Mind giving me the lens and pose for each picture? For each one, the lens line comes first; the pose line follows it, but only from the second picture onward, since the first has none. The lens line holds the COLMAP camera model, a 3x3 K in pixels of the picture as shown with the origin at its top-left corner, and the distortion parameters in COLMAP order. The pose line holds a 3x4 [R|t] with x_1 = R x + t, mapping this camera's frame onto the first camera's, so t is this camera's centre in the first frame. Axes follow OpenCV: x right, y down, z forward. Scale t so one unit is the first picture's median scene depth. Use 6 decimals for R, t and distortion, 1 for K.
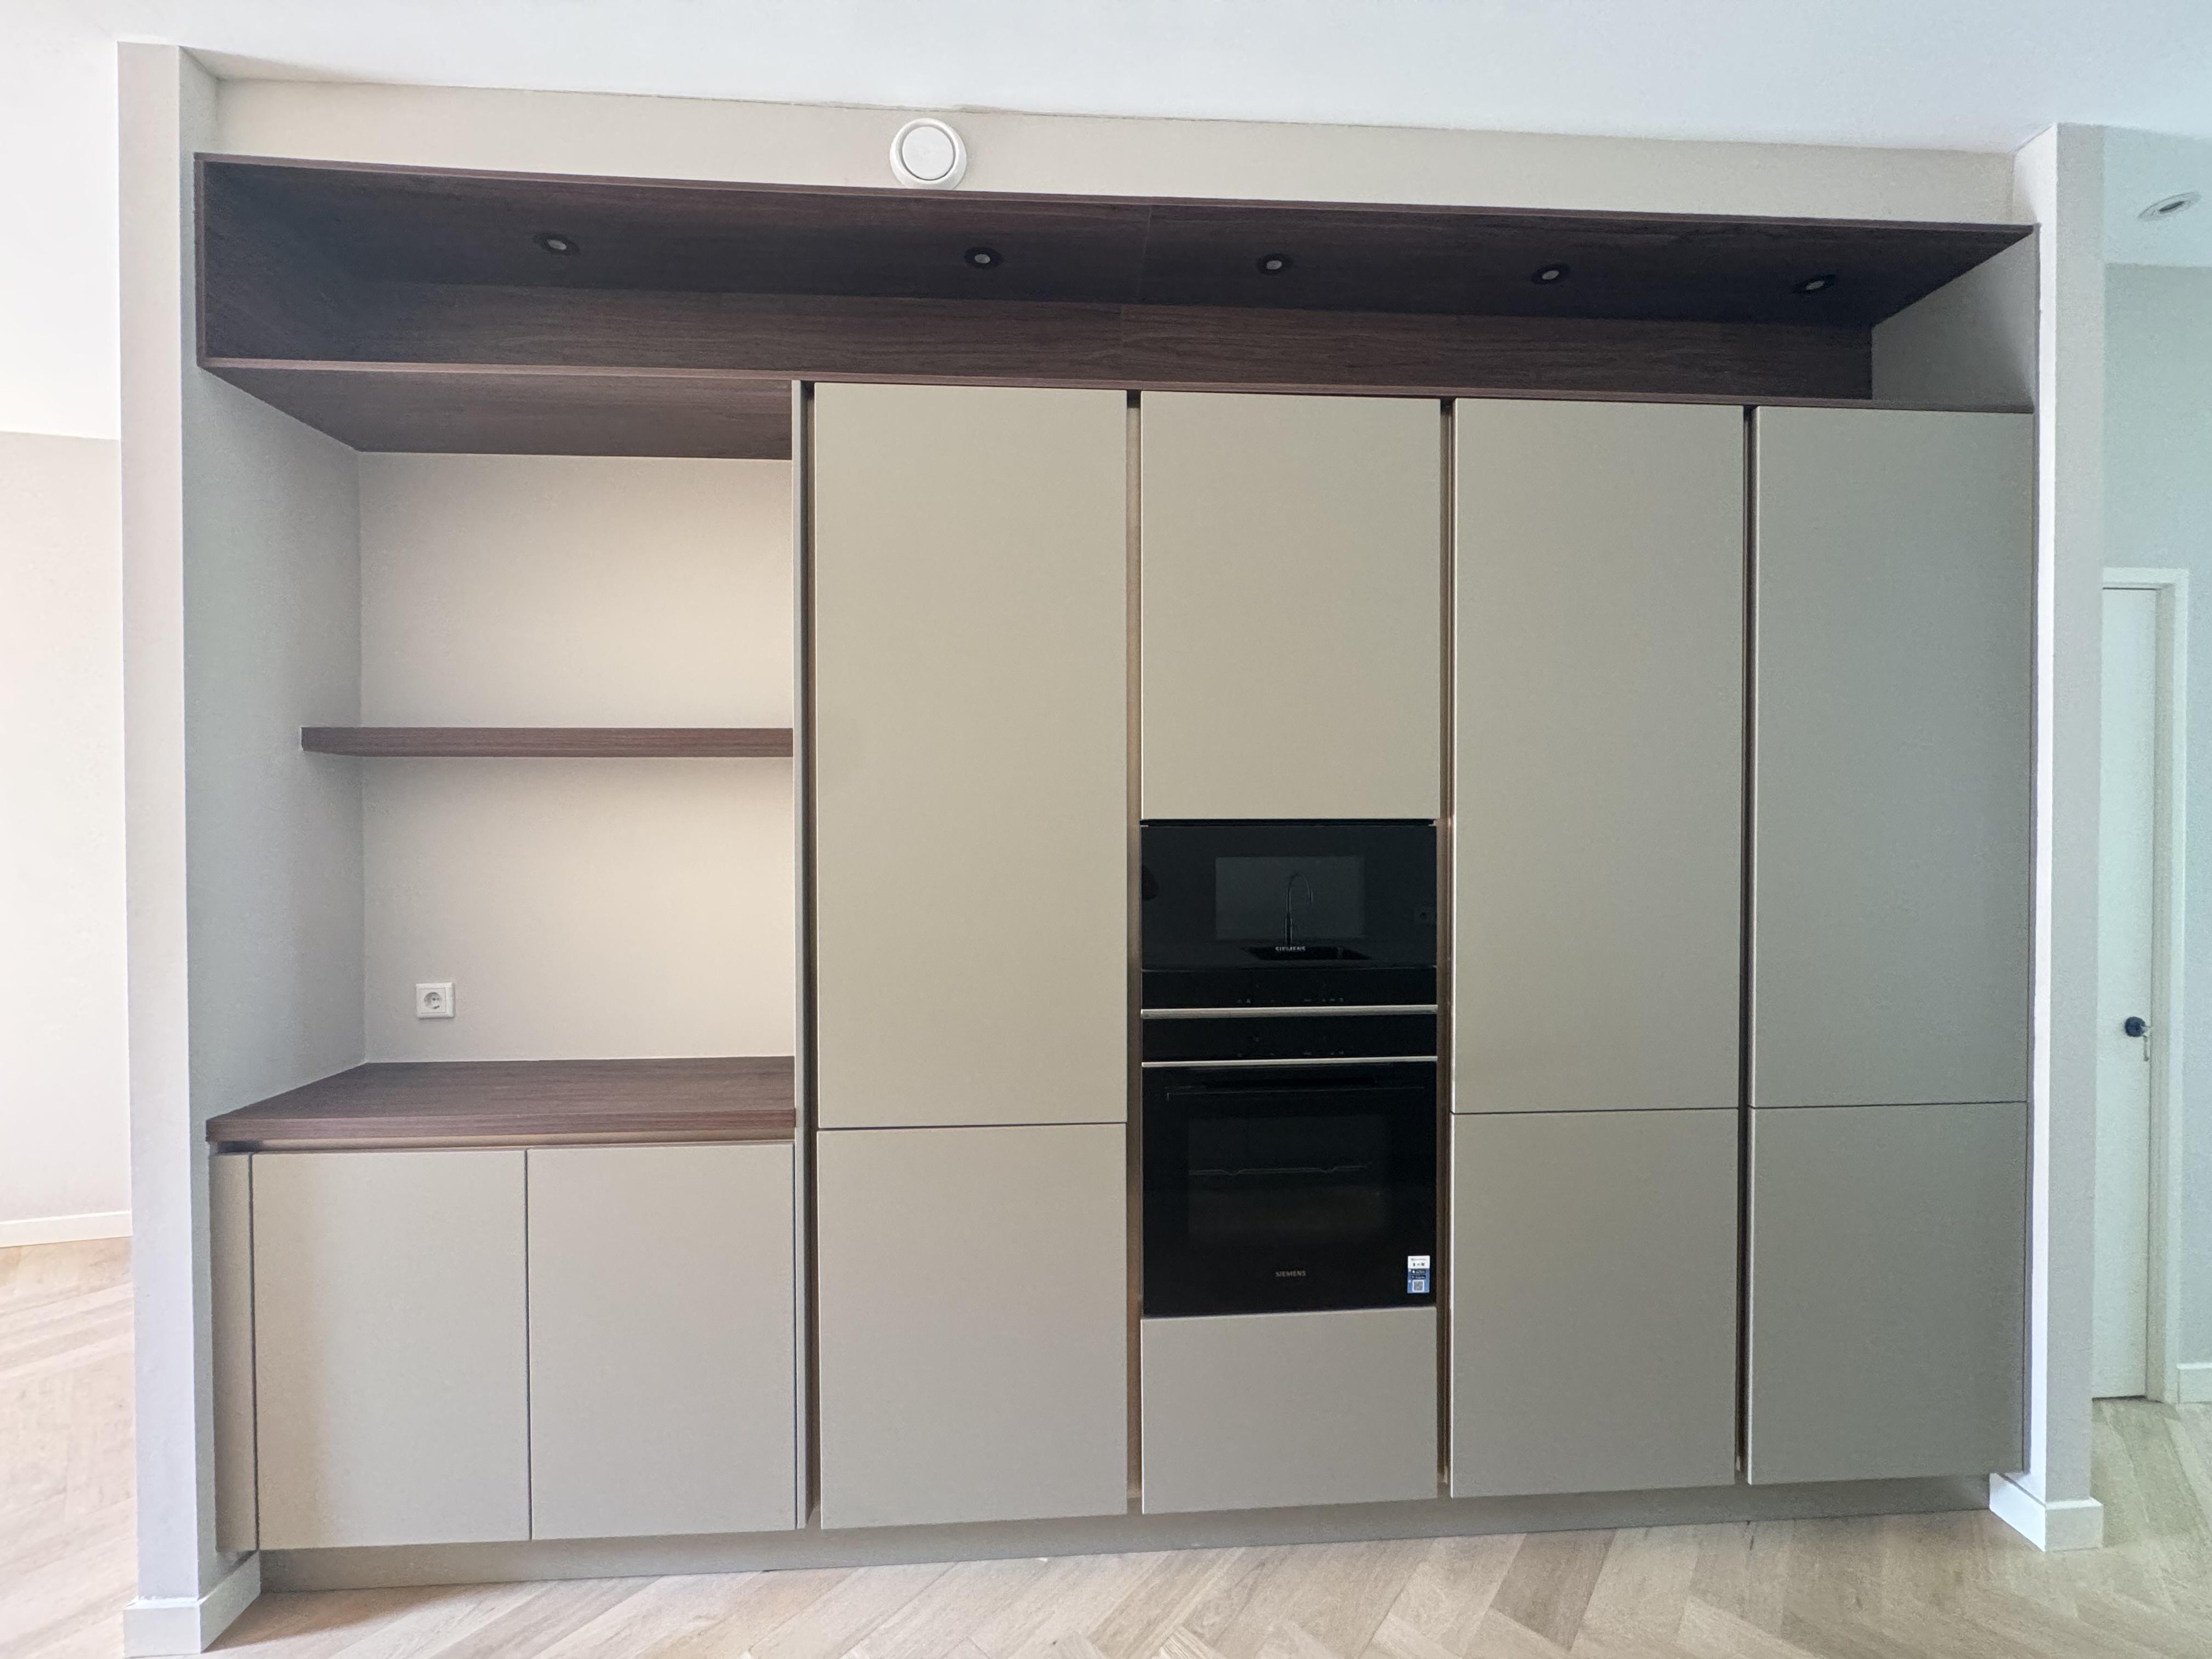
lens RADIAL K [[878.2, 0, 1106.0], [0, 878.2, 829.5], [0, 0, 1]] dist [-0.001941, 0.000399]
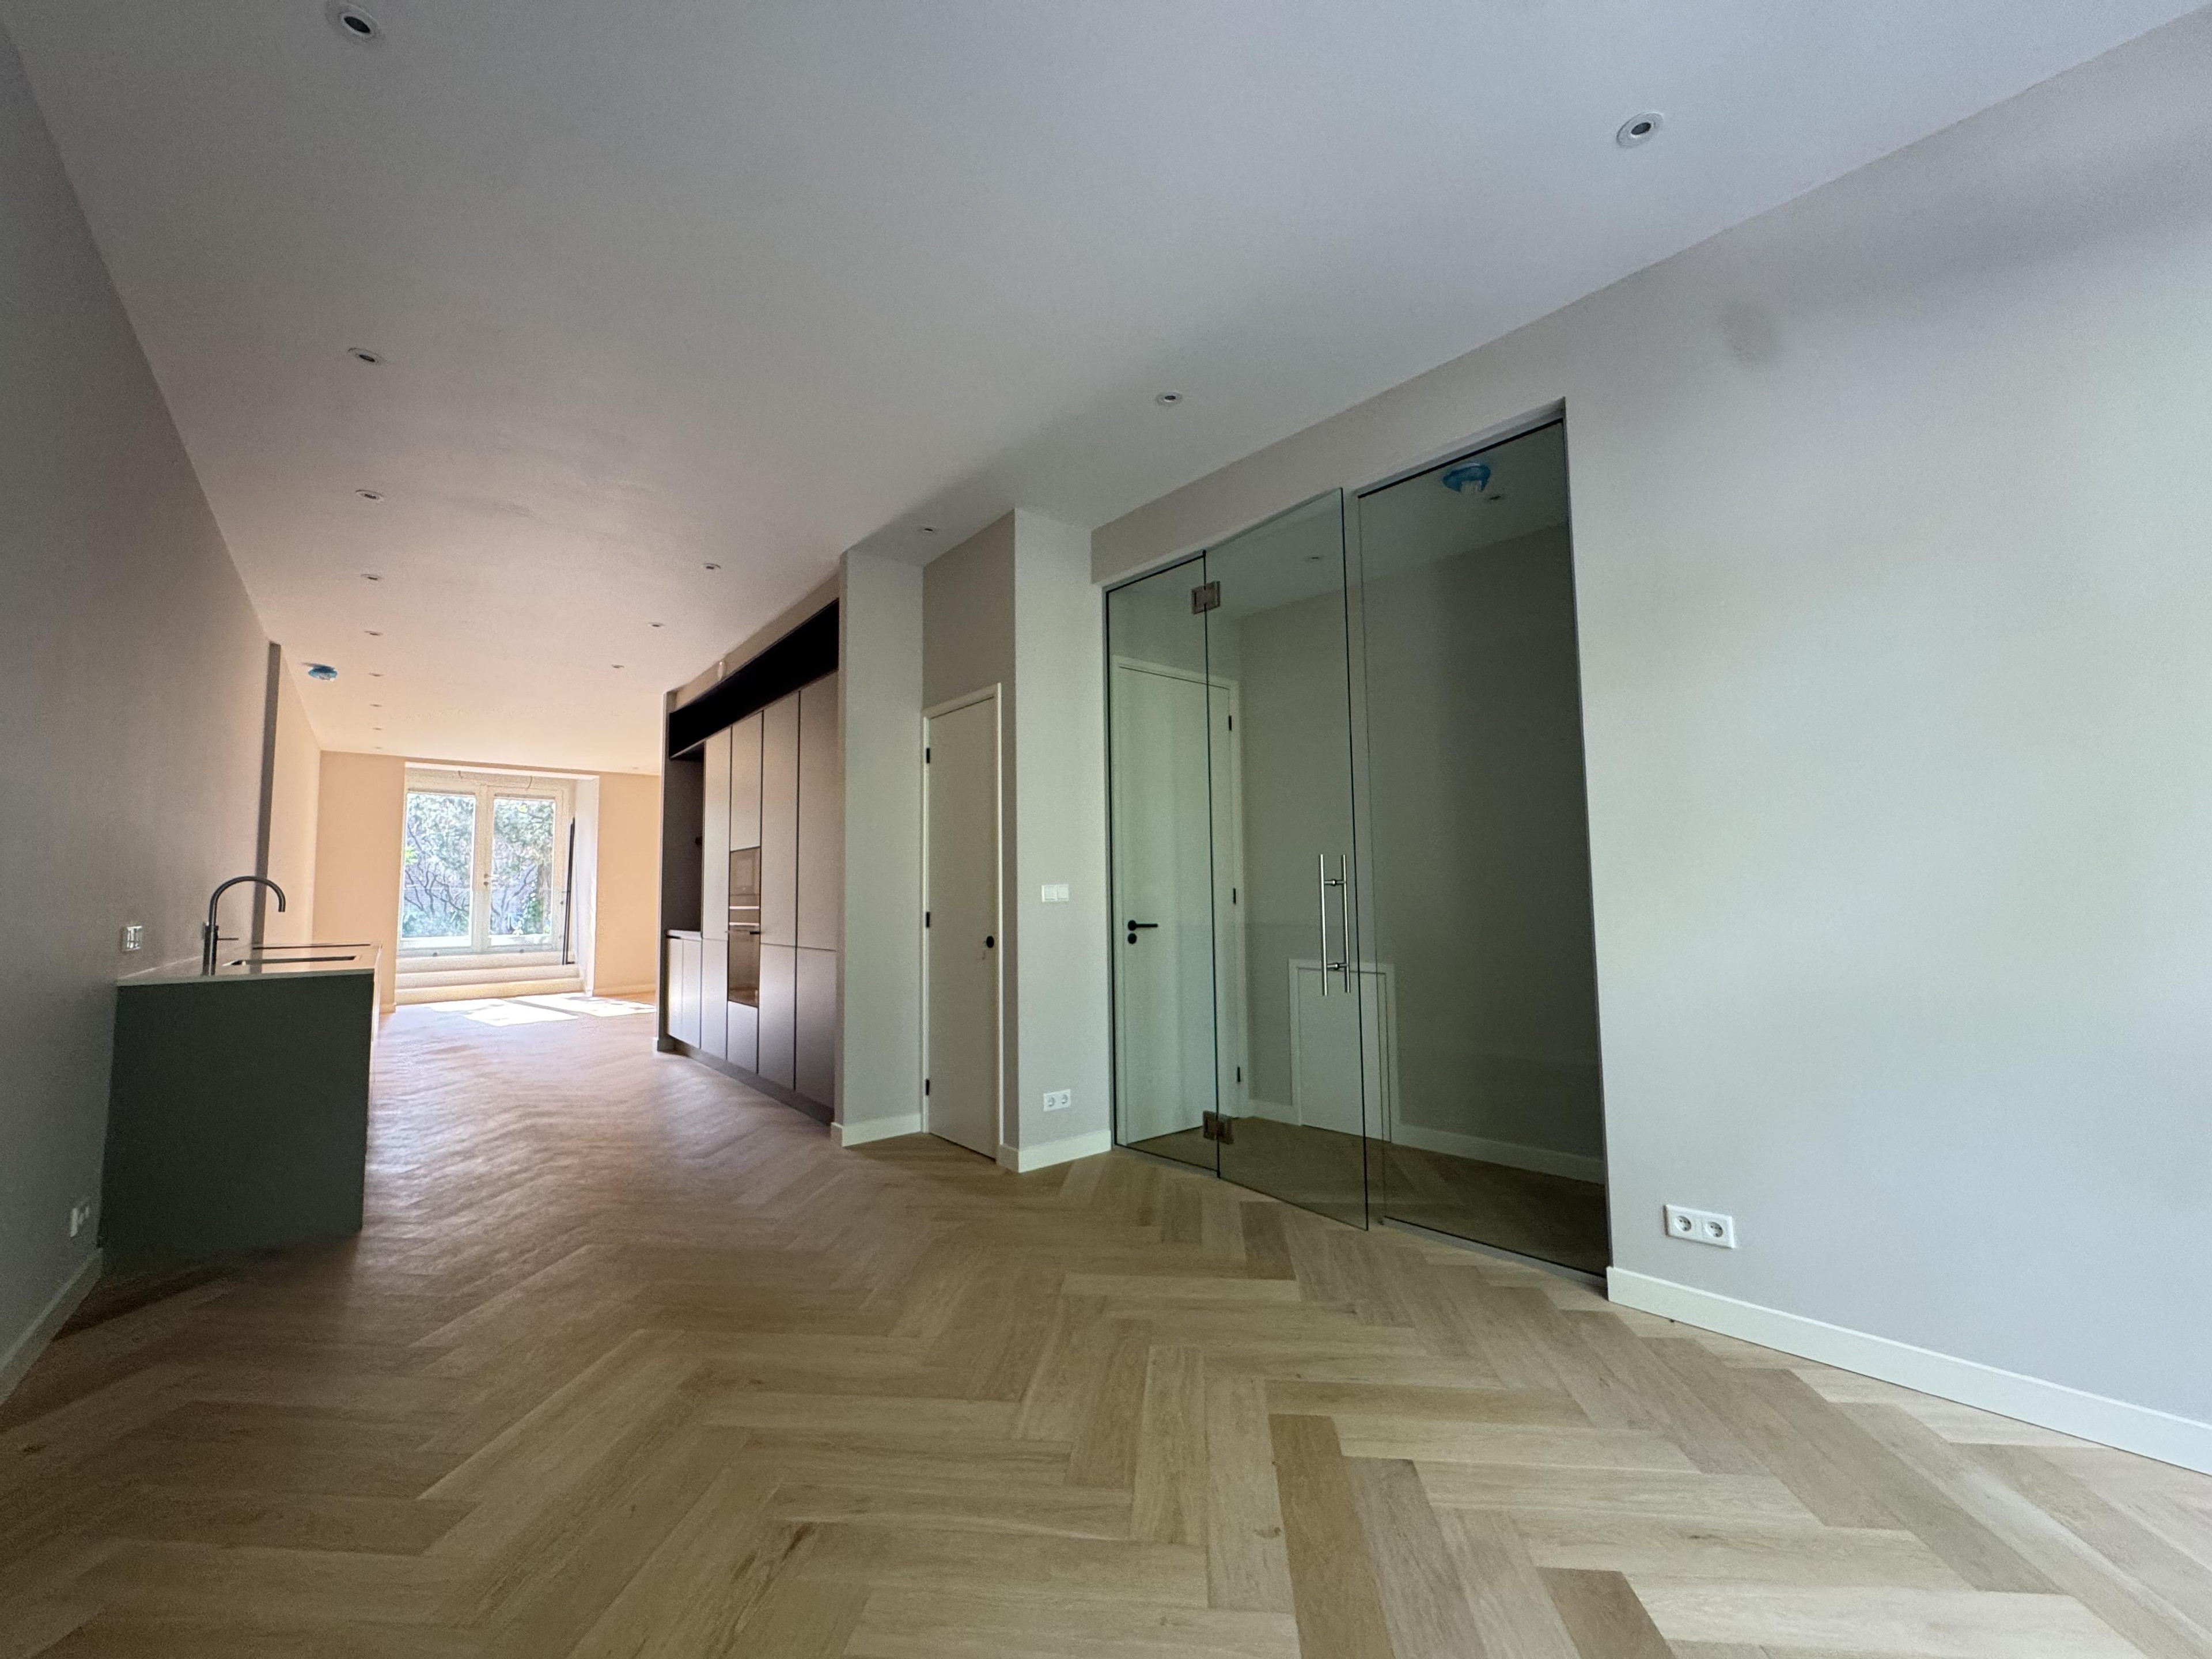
lens RADIAL K [[884.3, 0, 1106.0], [0, 884.3, 829.5], [0, 0, 1]] dist [-0.003741, 0.000250]
pose [[0.584873, -0.069324, -0.808157, 3.552956], [0.004235, 0.996589, -0.082422, 0.190387], [0.811114, 0.044784, 0.583172, 0.179592]]
